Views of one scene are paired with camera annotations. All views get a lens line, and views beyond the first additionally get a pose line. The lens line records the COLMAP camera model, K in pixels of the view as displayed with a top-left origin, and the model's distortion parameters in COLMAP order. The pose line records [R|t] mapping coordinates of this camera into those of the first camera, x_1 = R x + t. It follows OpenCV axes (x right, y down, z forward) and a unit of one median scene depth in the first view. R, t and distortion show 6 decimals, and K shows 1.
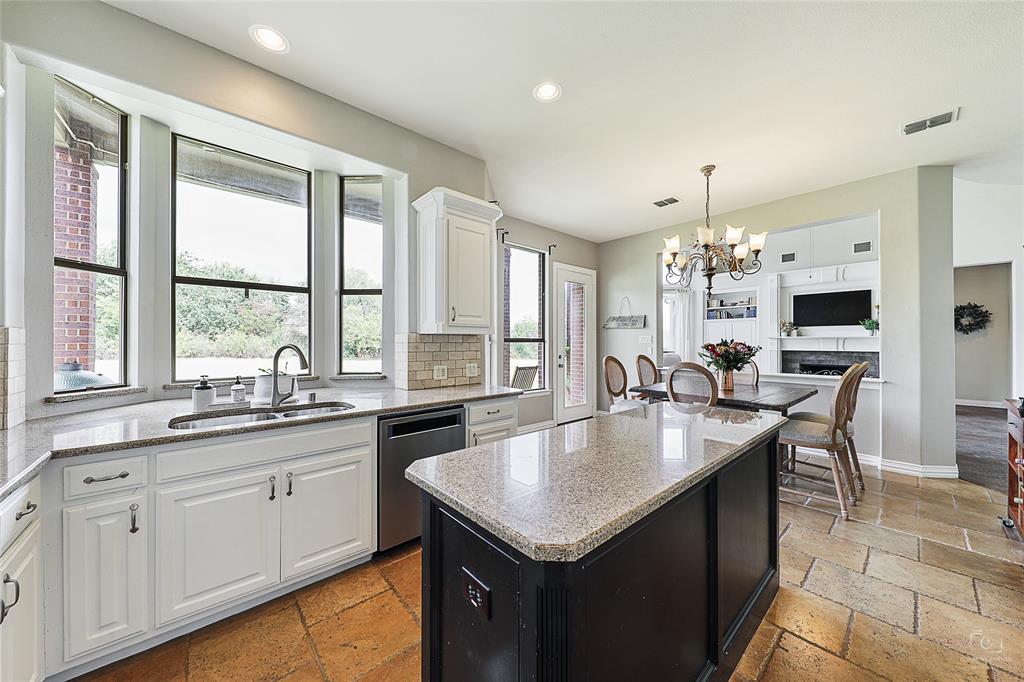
lens RADIAL K [[356.2, 0, 510.8], [0, 356.2, 339.2], [0, 0, 1]] dist [-0.002906, -0.000325]
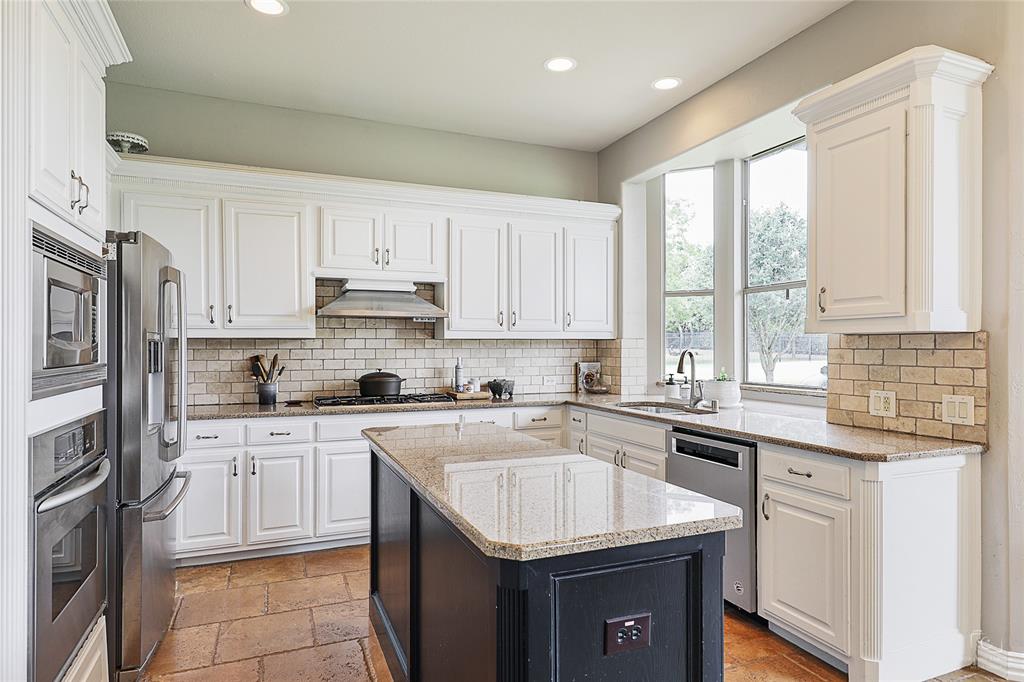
lens RADIAL K [[569.6, 0, 501.3], [0, 569.6, 348.0], [0, 0, 1]] dist [0.000077, -0.000593]
pose [[-0.336070, 0.001625, -0.941836, 0.828247], [0.005117, 0.999987, -0.000100, 0.005615], [0.941823, -0.004853, -0.336074, 0.751563]]
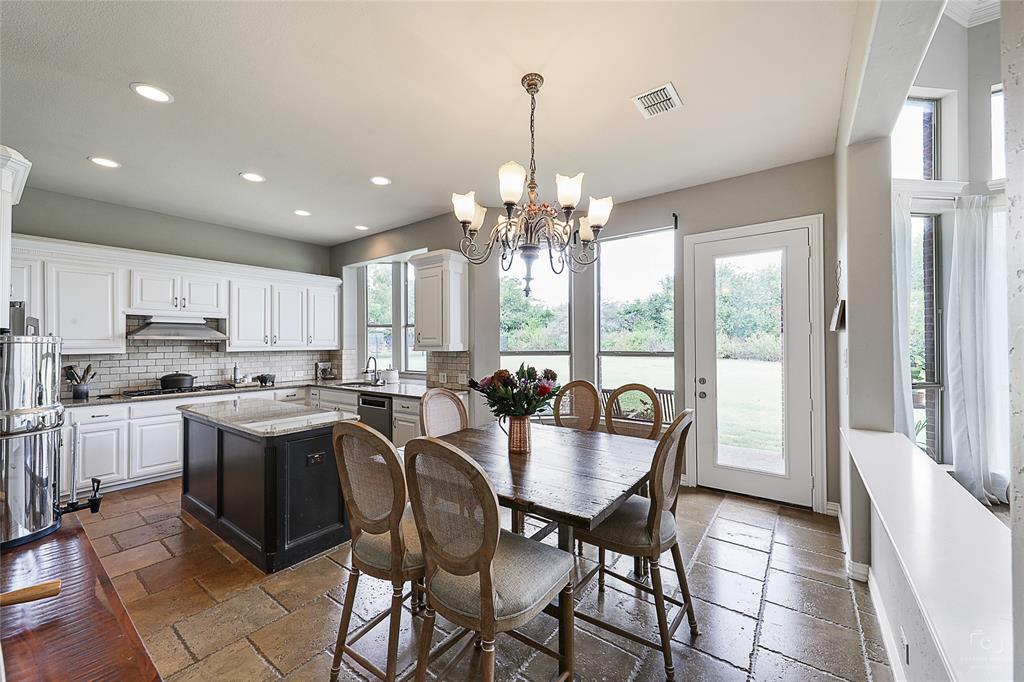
lens RADIAL K [[394.4, 0, 518.5], [0, 394.4, 340.0], [0, 0, 1]] dist [-0.000447, -0.002147]
pose [[0.222784, -0.009620, -0.974820, 1.388802], [0.009767, 0.999923, -0.007636, -0.040168], [0.974819, -0.007820, 0.222861, 0.954473]]
